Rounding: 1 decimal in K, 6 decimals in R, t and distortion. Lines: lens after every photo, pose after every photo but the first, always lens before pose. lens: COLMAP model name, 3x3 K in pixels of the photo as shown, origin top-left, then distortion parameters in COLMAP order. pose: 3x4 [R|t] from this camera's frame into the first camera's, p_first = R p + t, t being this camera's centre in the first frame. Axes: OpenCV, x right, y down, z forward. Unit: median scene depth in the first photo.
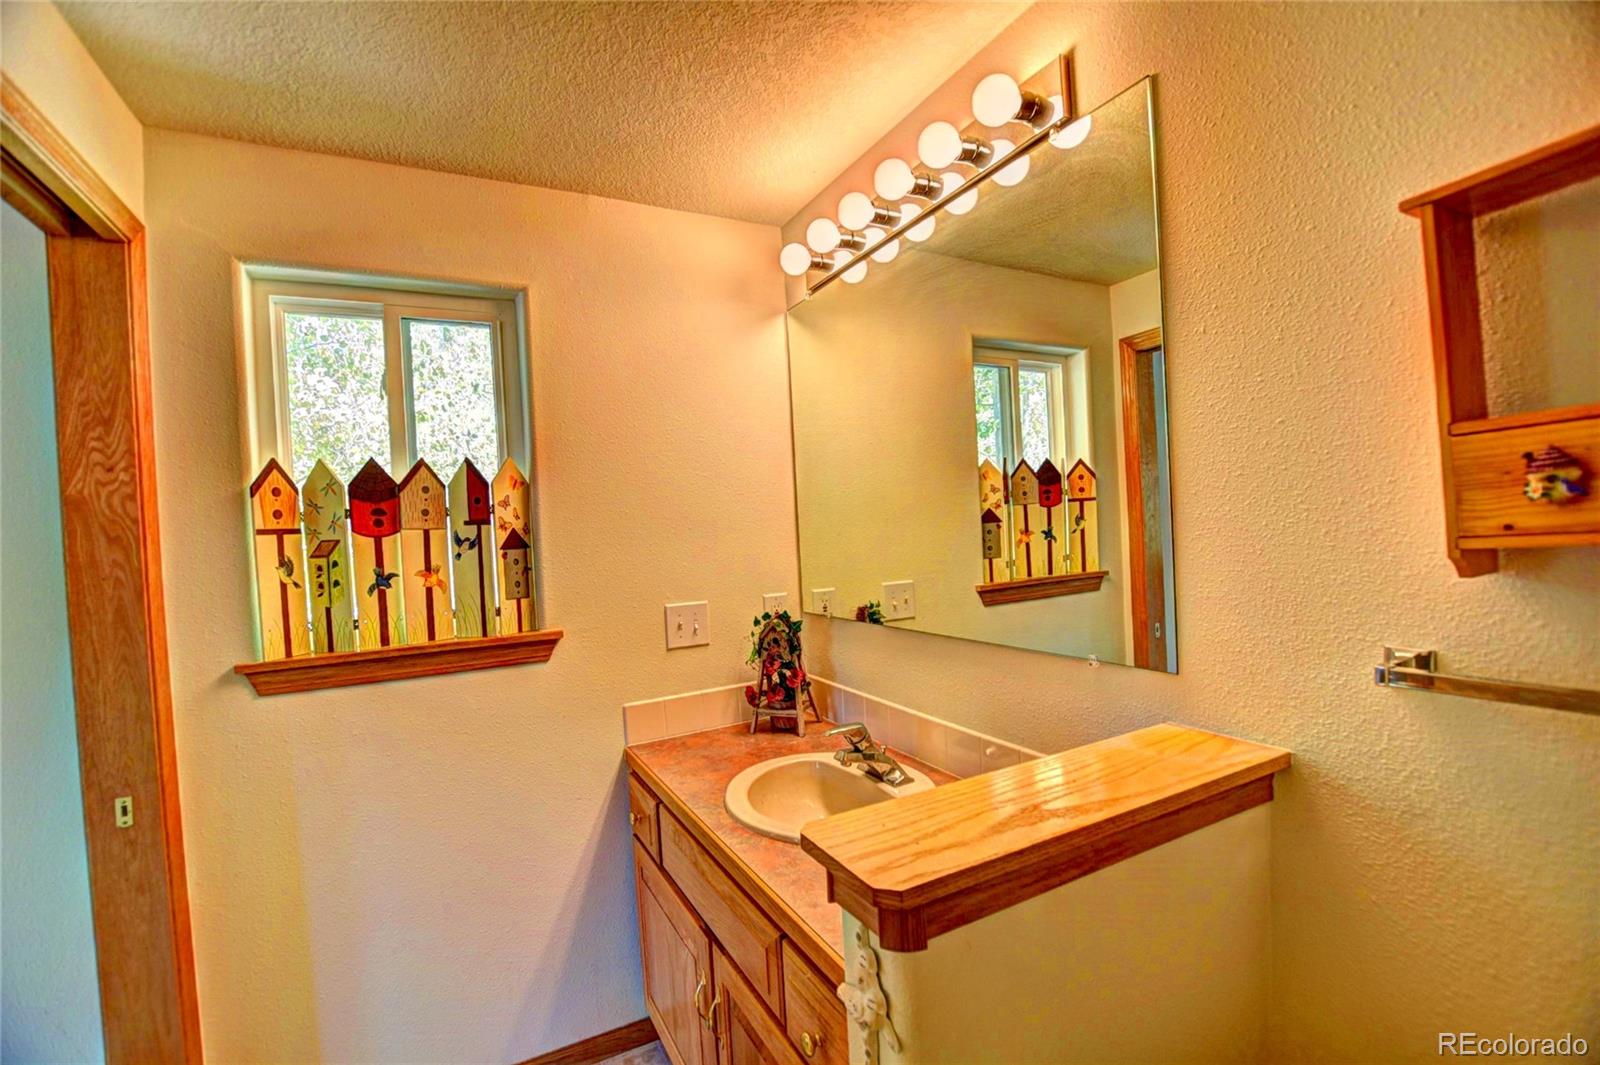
lens RADIAL K [[707.0, 0, 803.6], [0, 707.0, 544.0], [0, 0, 1]] dist [-0.028348, 0.001360]
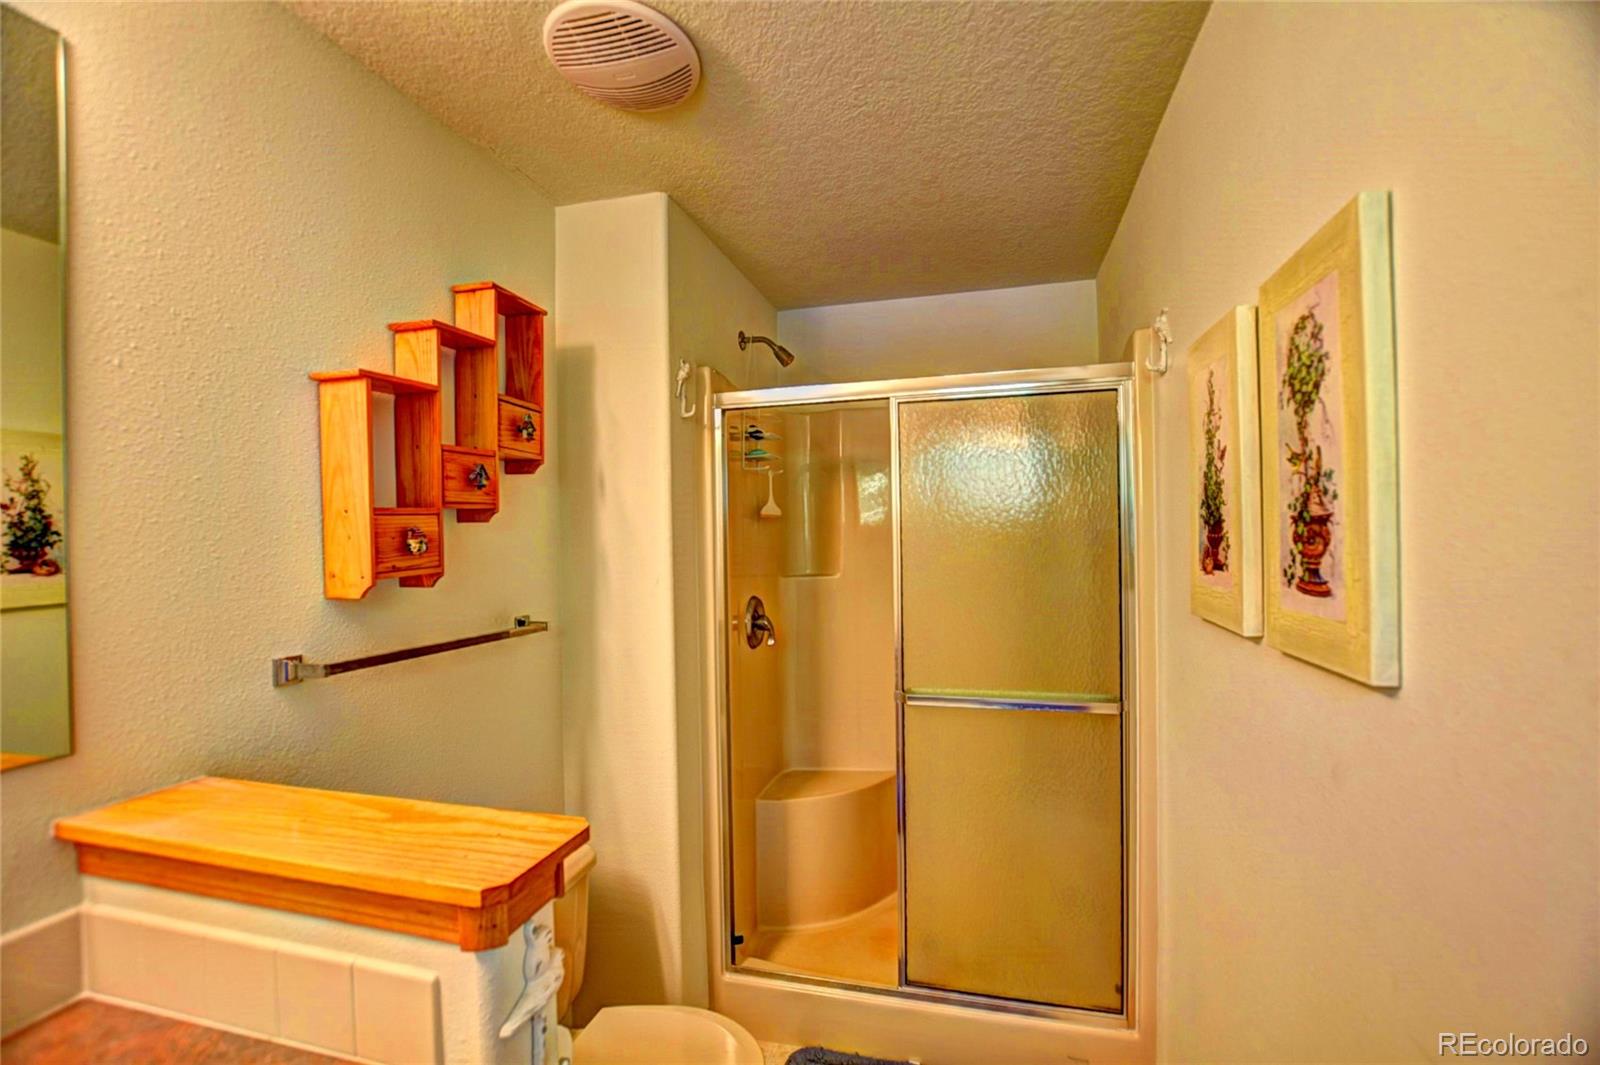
lens RADIAL K [[707.0, 0, 803.6], [0, 707.0, 544.0], [0, 0, 1]] dist [-0.028348, 0.001360]
pose [[-0.732267, 0.058670, 0.678486, -0.799708], [0.068709, 0.997563, -0.012105, 0.009157], [-0.677543, 0.037754, -0.734514, 1.204737]]
